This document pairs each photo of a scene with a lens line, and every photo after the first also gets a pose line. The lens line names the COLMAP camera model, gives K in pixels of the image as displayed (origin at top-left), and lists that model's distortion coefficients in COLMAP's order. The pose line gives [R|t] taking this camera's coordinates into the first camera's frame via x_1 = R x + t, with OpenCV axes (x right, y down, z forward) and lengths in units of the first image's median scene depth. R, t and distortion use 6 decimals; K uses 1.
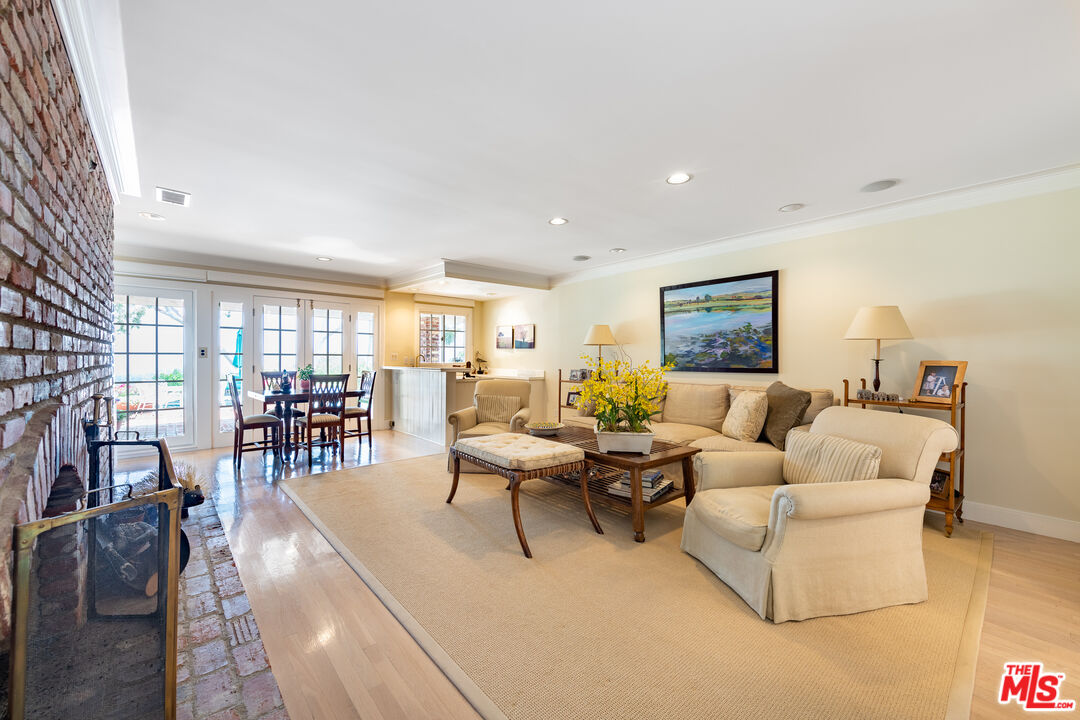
lens RADIAL K [[437.5, 0, 540.0], [0, 437.5, 360.0], [0, 0, 1]] dist [0.001068, 0.000000]
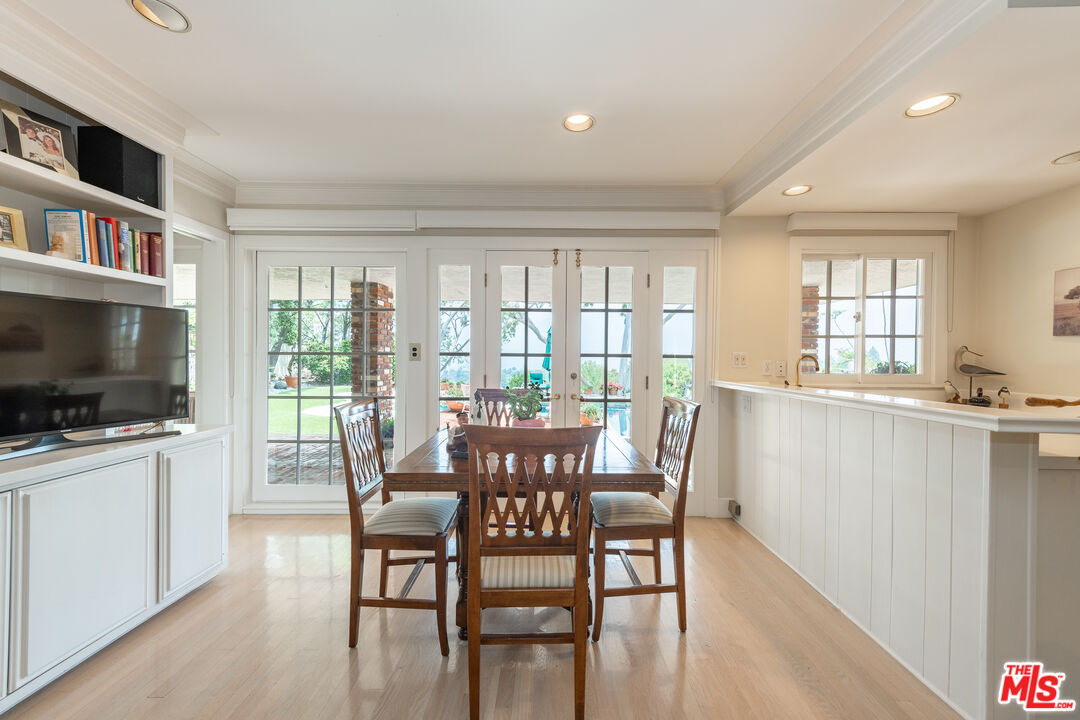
lens RADIAL K [[437.5, 0, 540.0], [0, 437.5, 360.0], [0, 0, 1]] dist [0.001068, 0.000000]
pose [[0.756338, 0.003708, -0.654171, -0.199167], [-0.007027, 0.999972, -0.002456, -0.004485], [0.654143, 0.006454, 0.756343, 0.533796]]
